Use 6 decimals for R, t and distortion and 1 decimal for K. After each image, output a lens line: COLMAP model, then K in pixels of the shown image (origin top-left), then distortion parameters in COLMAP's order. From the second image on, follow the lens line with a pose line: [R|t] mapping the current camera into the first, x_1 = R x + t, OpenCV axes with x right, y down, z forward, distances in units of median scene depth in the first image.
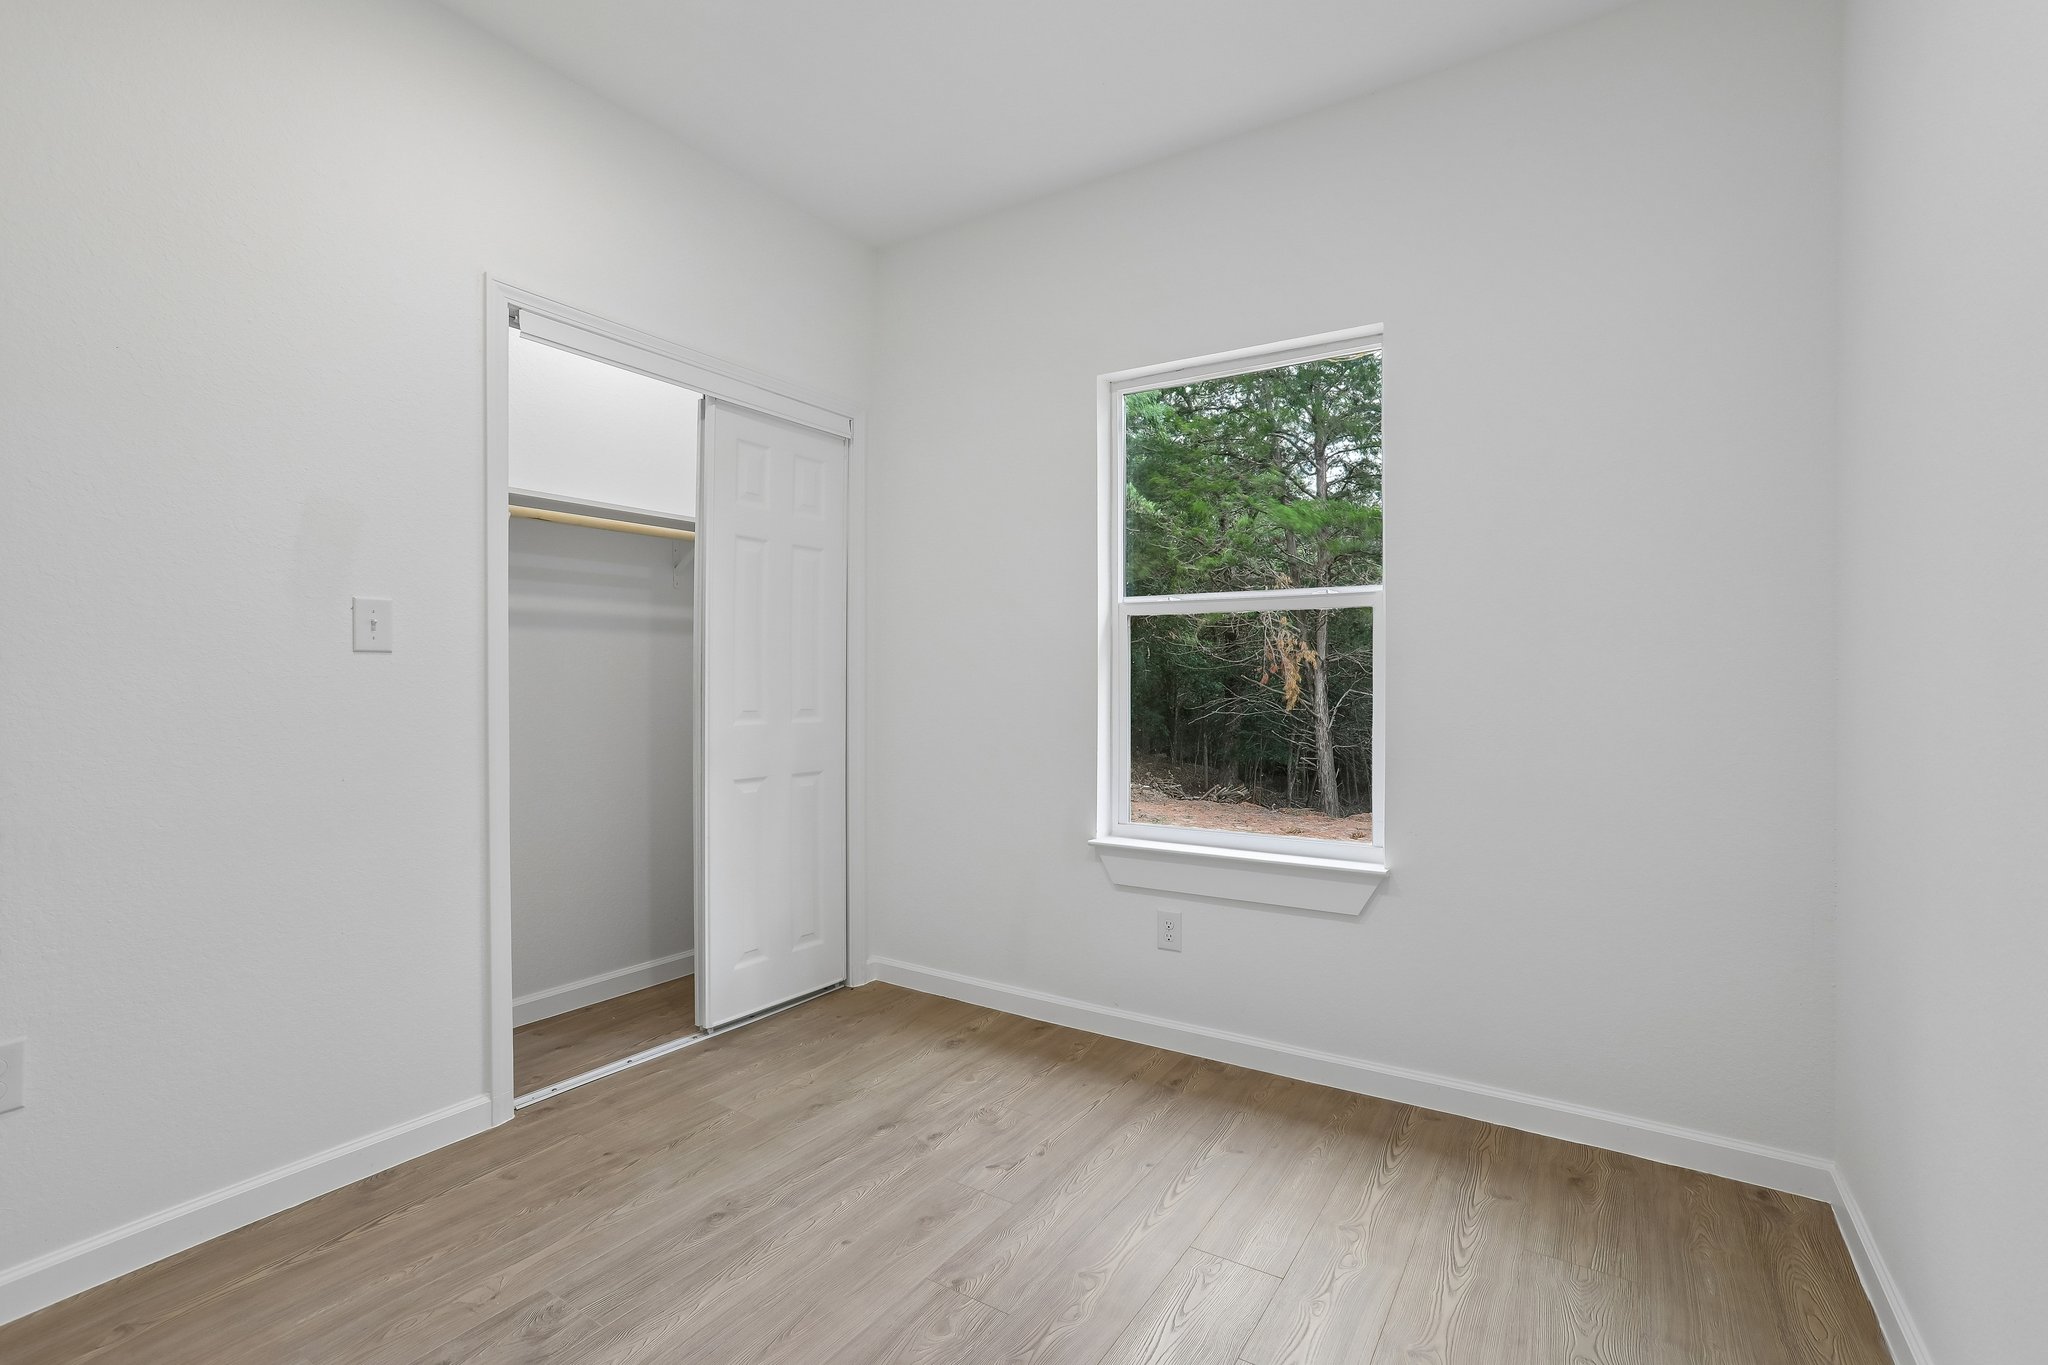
lens RADIAL K [[934.7, 0, 1024.0], [0, 934.7, 682.5], [0, 0, 1]] dist [-0.065461, 0.031656]
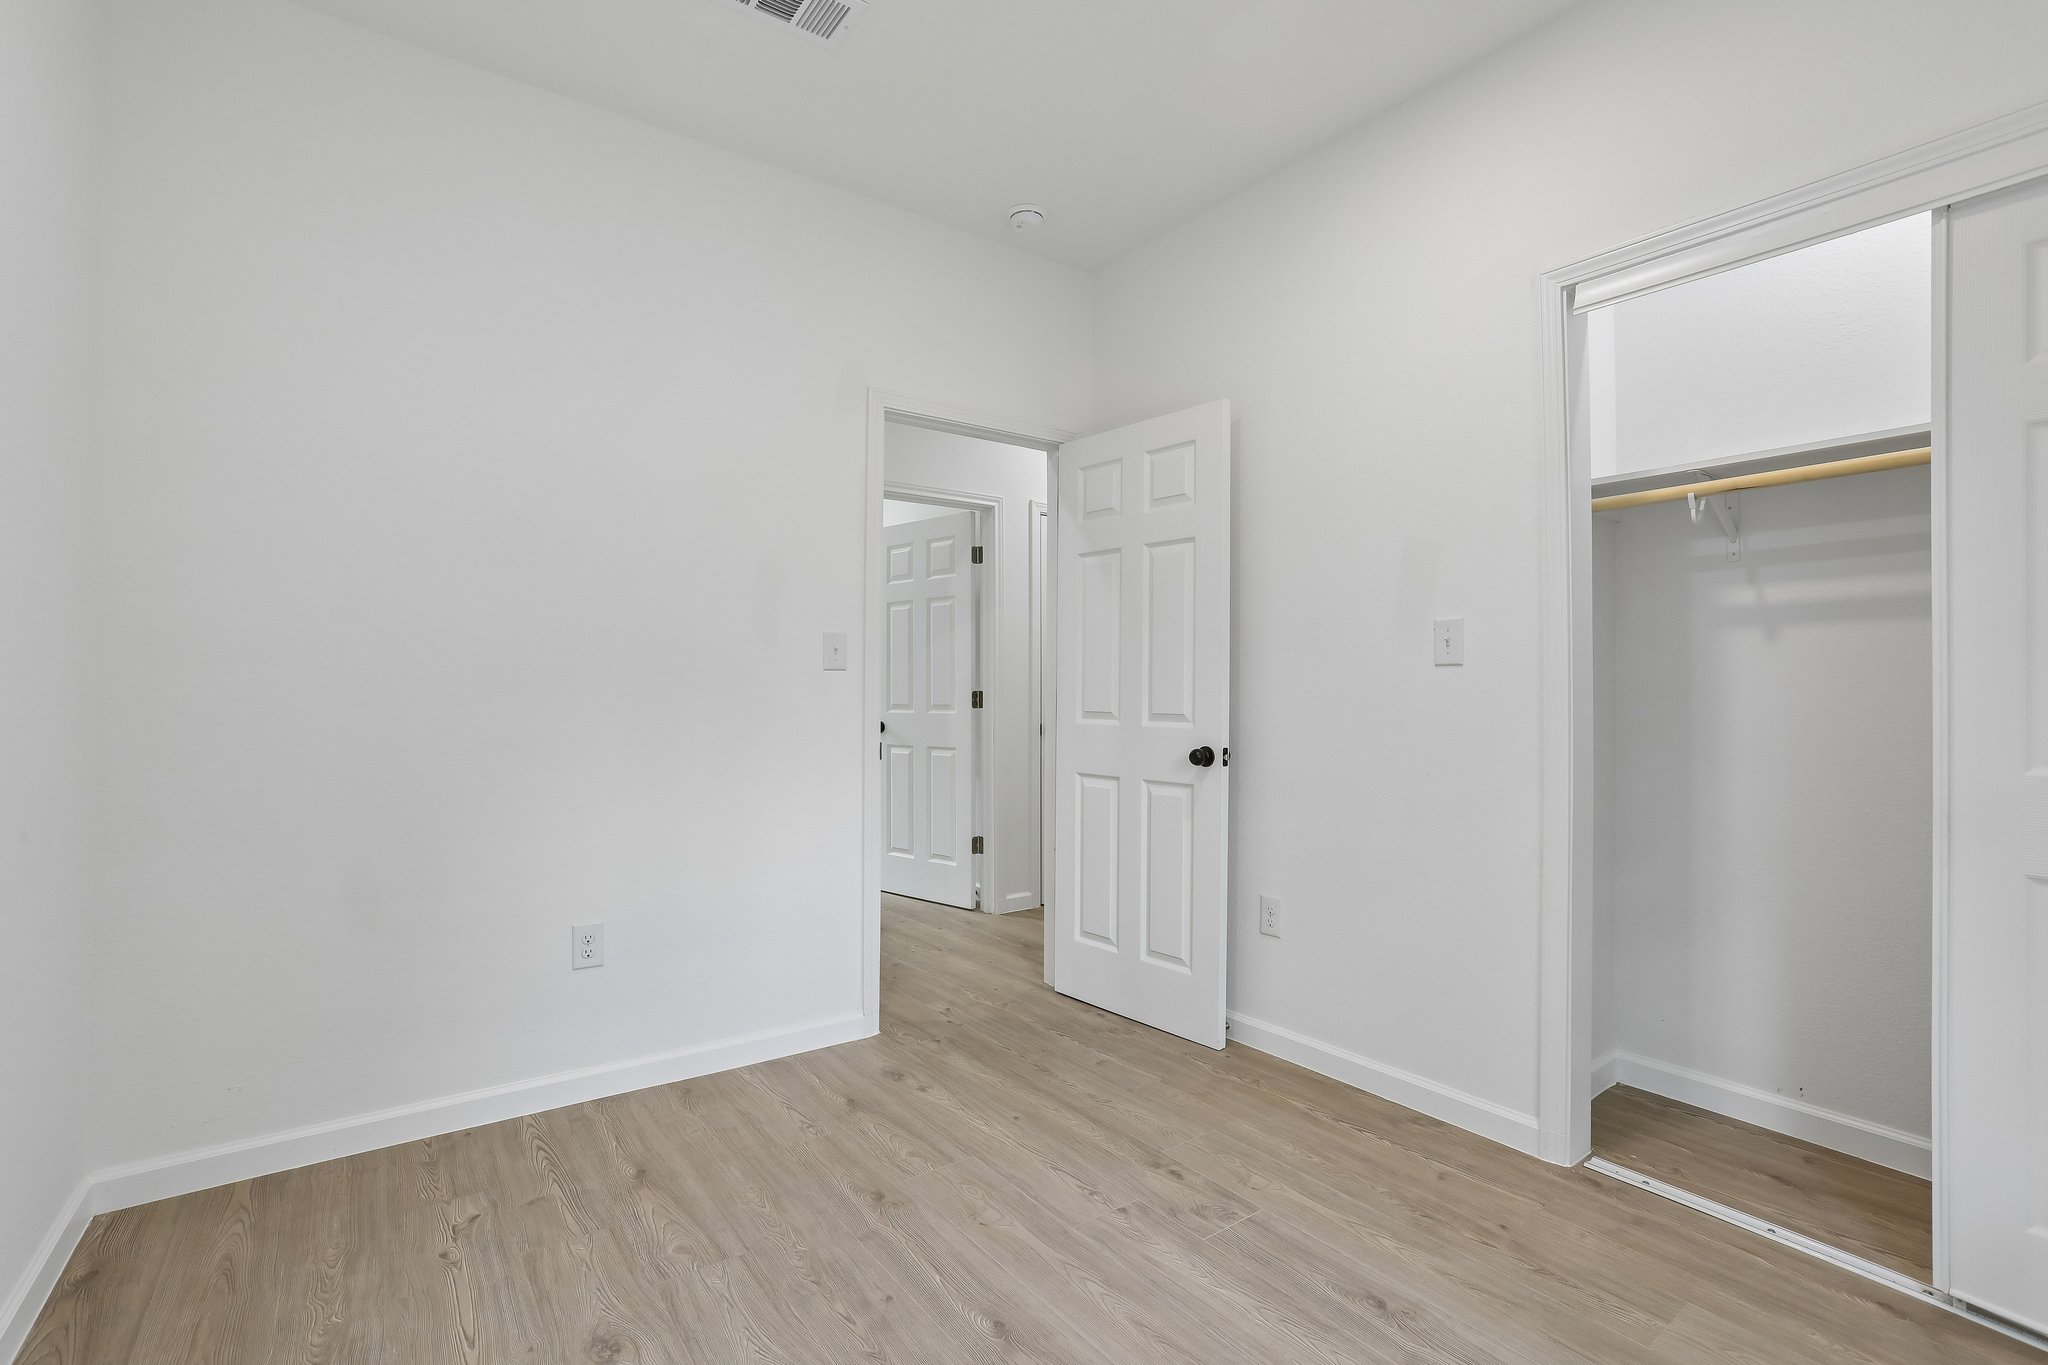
lens RADIAL K [[934.7, 0, 1024.0], [0, 934.7, 682.5], [0, 0, 1]] dist [-0.065461, 0.031656]
pose [[-0.361010, -0.003553, -0.932555, 0.549607], [-0.005309, 0.999984, -0.001754, -0.007383], [0.932547, 0.004318, -0.361023, 0.908199]]
